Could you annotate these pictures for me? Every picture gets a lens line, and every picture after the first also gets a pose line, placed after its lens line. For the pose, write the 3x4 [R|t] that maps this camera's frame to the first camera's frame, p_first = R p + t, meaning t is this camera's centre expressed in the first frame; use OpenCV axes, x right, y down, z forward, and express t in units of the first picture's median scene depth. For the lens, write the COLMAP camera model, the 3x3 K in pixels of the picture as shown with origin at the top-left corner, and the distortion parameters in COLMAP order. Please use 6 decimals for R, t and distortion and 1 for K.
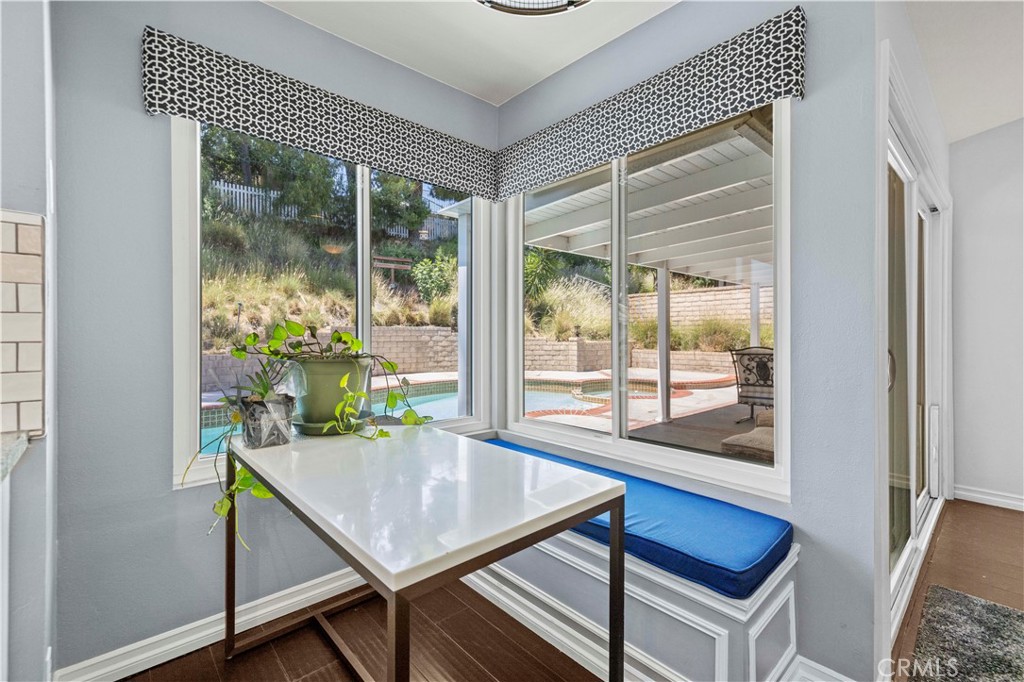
lens RADIAL K [[436.2, 0, 513.0], [0, 436.2, 336.7], [0, 0, 1]] dist [0.007109, -0.000271]
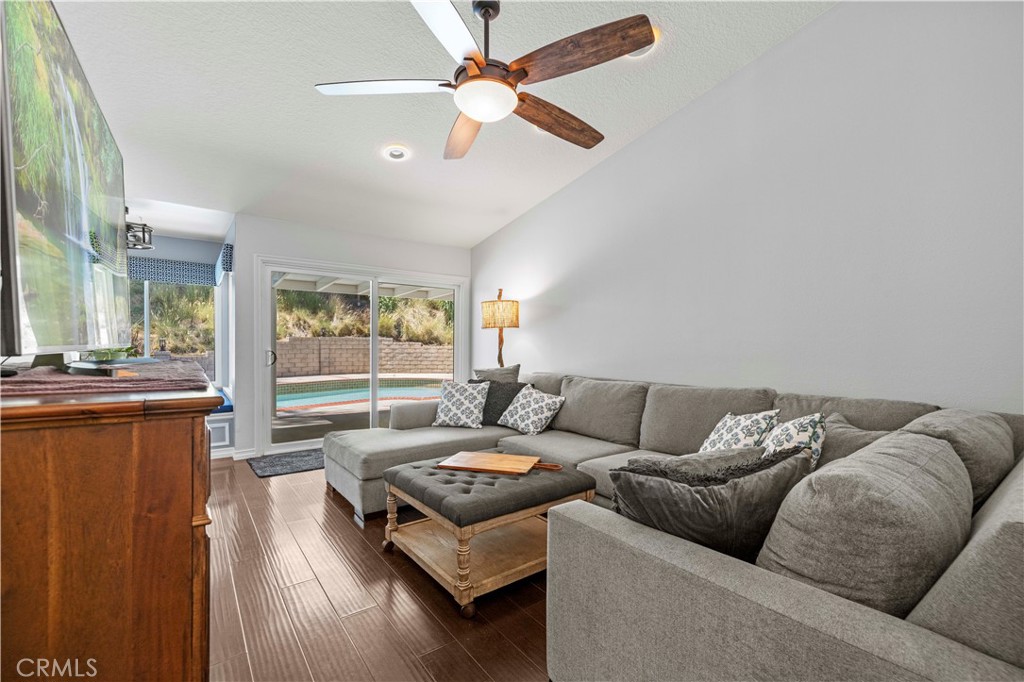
lens RADIAL K [[436.2, 0, 519.1], [0, 436.2, 346.0], [0, 0, 1]] dist [0.007109, -0.000271]
pose [[0.997919, 0.009576, -0.063768, 0.309103], [-0.009699, 0.999952, -0.001620, -0.000043], [0.063750, 0.002235, 0.997963, -0.241180]]
